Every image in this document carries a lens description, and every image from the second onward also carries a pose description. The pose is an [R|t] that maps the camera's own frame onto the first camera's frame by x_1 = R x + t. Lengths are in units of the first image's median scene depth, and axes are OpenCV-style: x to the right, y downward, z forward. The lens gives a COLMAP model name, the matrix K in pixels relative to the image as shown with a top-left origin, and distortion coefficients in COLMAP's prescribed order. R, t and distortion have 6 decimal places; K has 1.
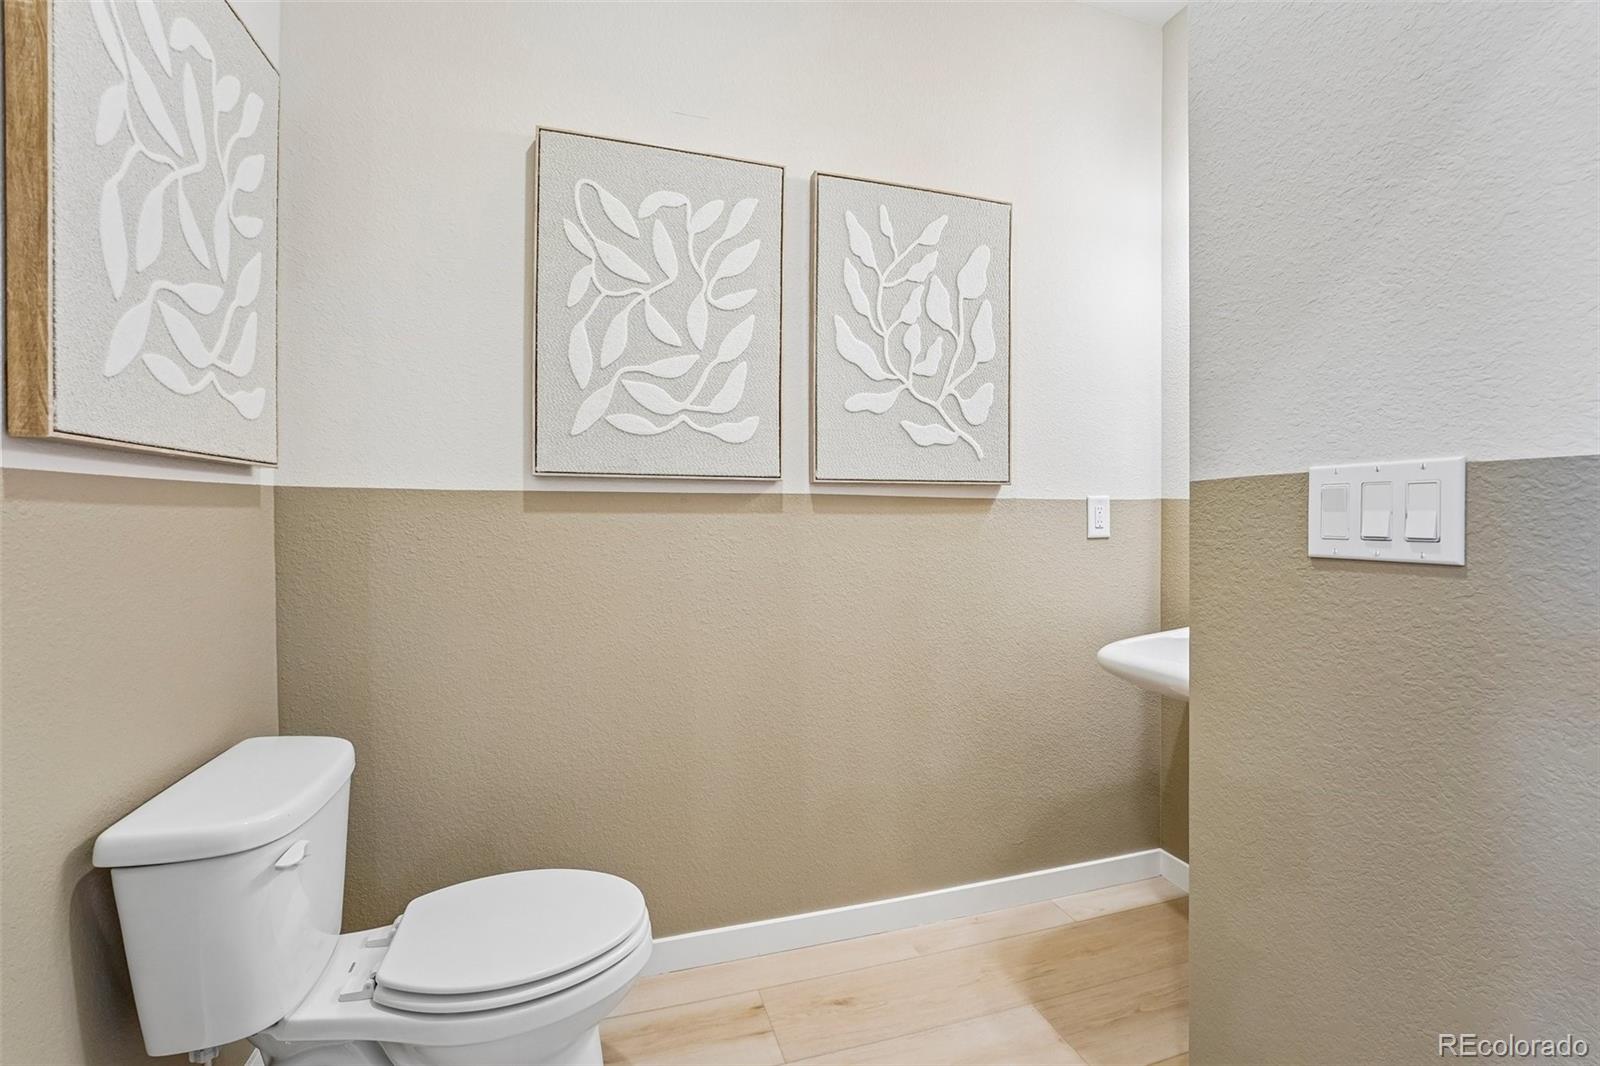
lens RADIAL K [[660.7, 0, 790.1], [0, 660.7, 535.2], [0, 0, 1]] dist [-0.002276, -0.000336]
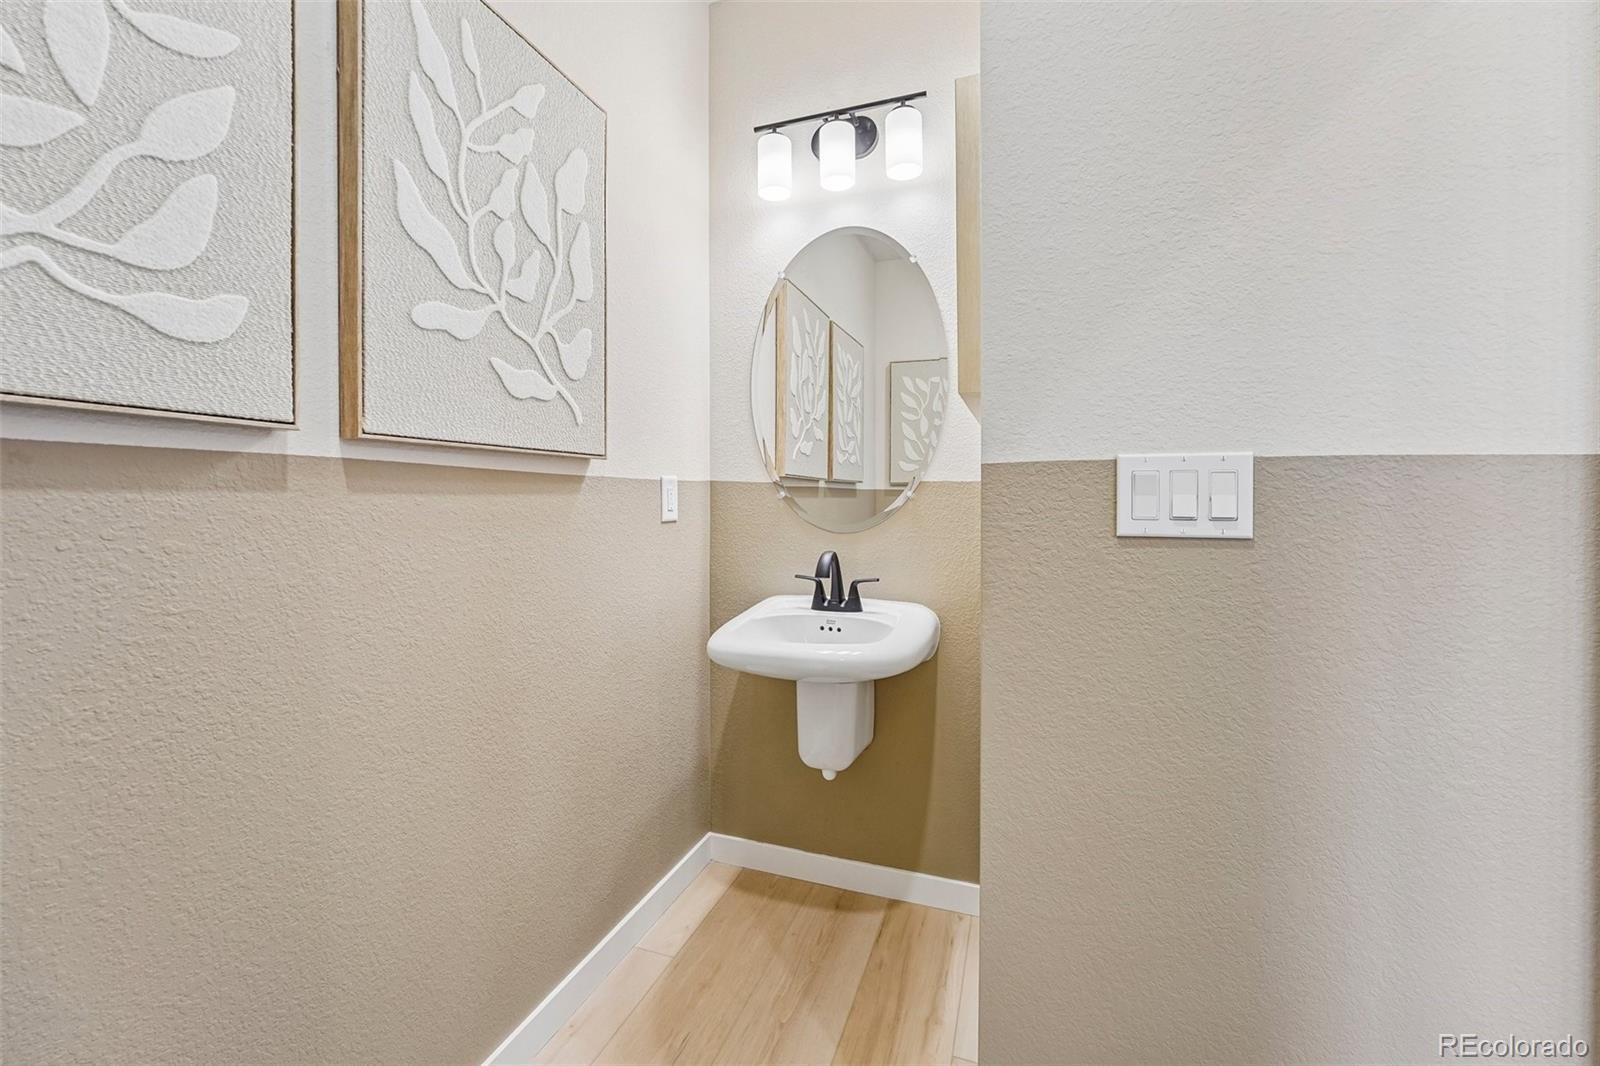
lens RADIAL K [[660.9, 0, 796.3], [0, 660.9, 505.3], [0, 0, 1]] dist [0.021261, -0.005827]
pose [[0.601024, -0.006949, 0.799201, -0.192839], [0.020650, 0.999763, -0.006837, -0.010172], [-0.798964, 0.020613, 0.601025, 0.349898]]
